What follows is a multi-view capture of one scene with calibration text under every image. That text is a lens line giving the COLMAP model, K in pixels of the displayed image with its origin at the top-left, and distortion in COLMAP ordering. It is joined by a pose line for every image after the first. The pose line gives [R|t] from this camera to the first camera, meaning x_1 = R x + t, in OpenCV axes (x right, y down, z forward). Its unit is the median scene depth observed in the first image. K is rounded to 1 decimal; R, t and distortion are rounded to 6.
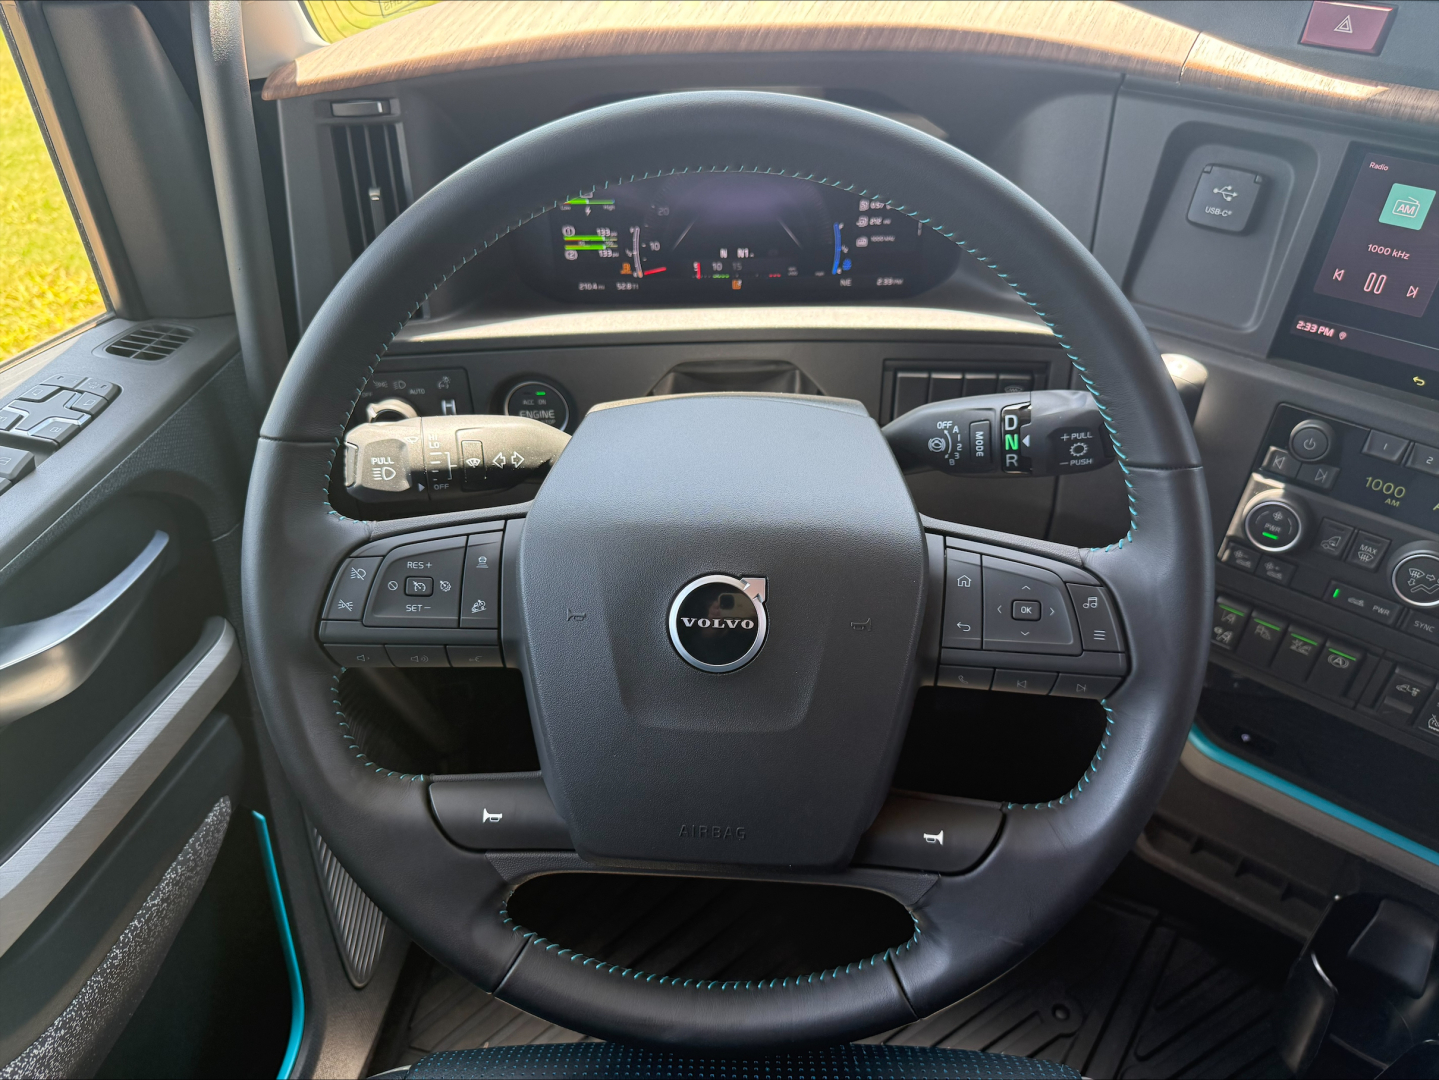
lens RADIAL K [[1076.0, 0, 736.4], [0, 1076.0, 541.9], [0, 0, 1]] dist [0.087875, -0.134562]
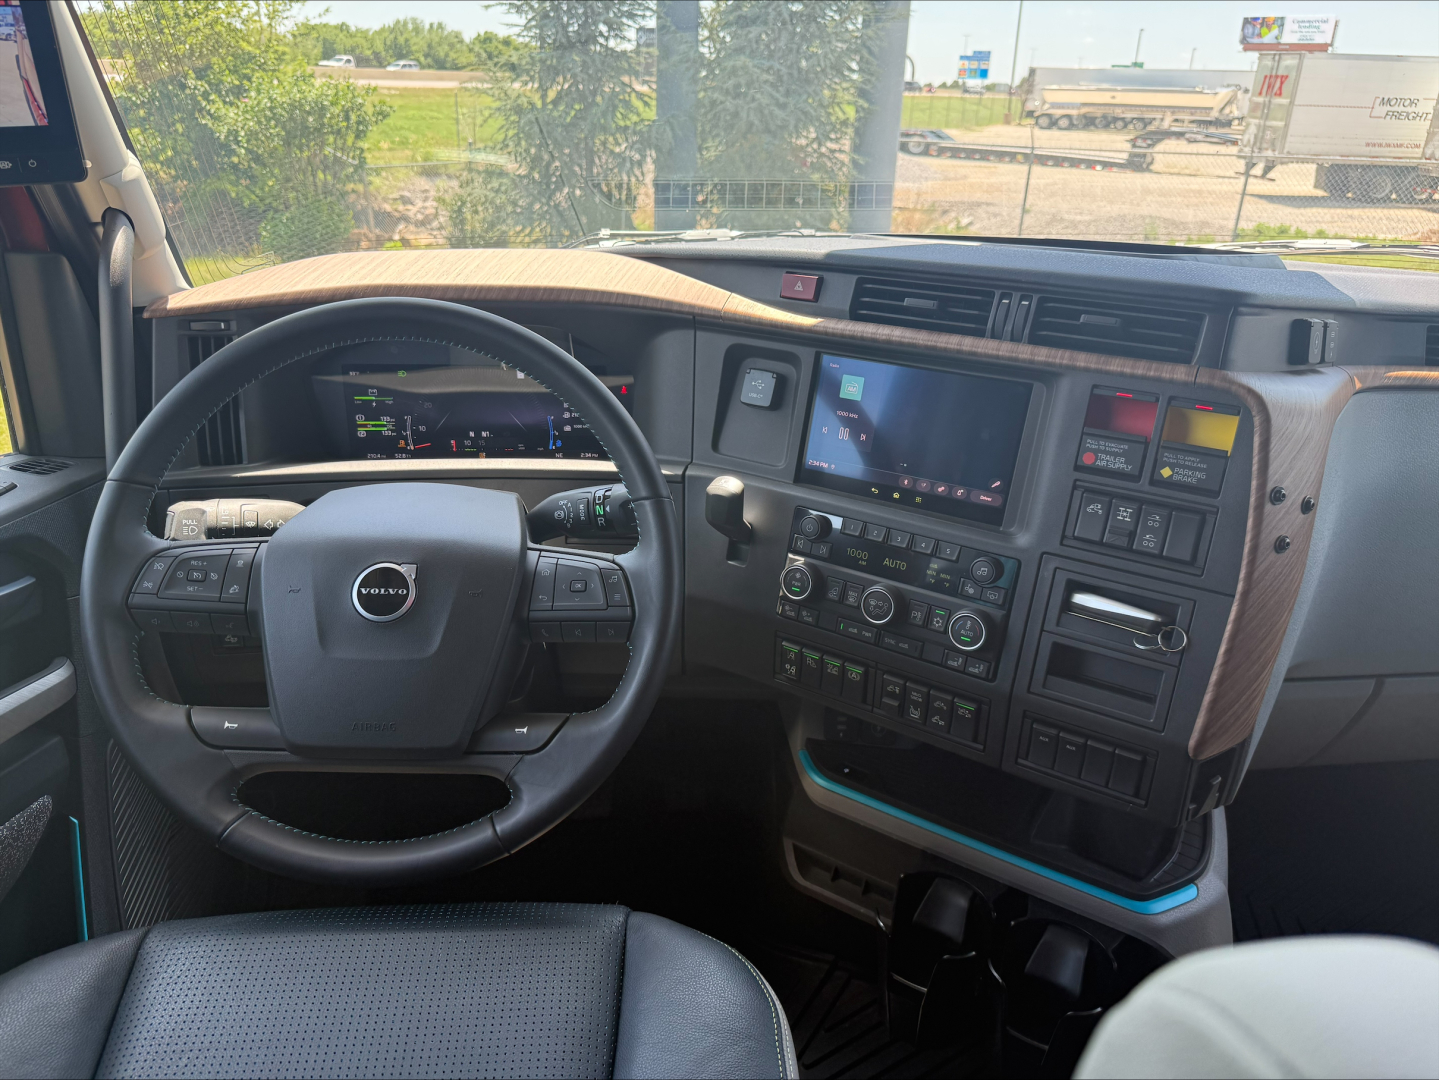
lens RADIAL K [[1042.8, 0, 744.6], [0, 1042.8, 505.6], [0, 0, 1]] dist [0.002701, -0.007314]
pose [[0.993014, 0.002428, 0.117968, 0.245000], [0.031036, 0.959207, -0.280997, 0.297820], [-0.113838, 0.282696, 0.952431, -0.441490]]
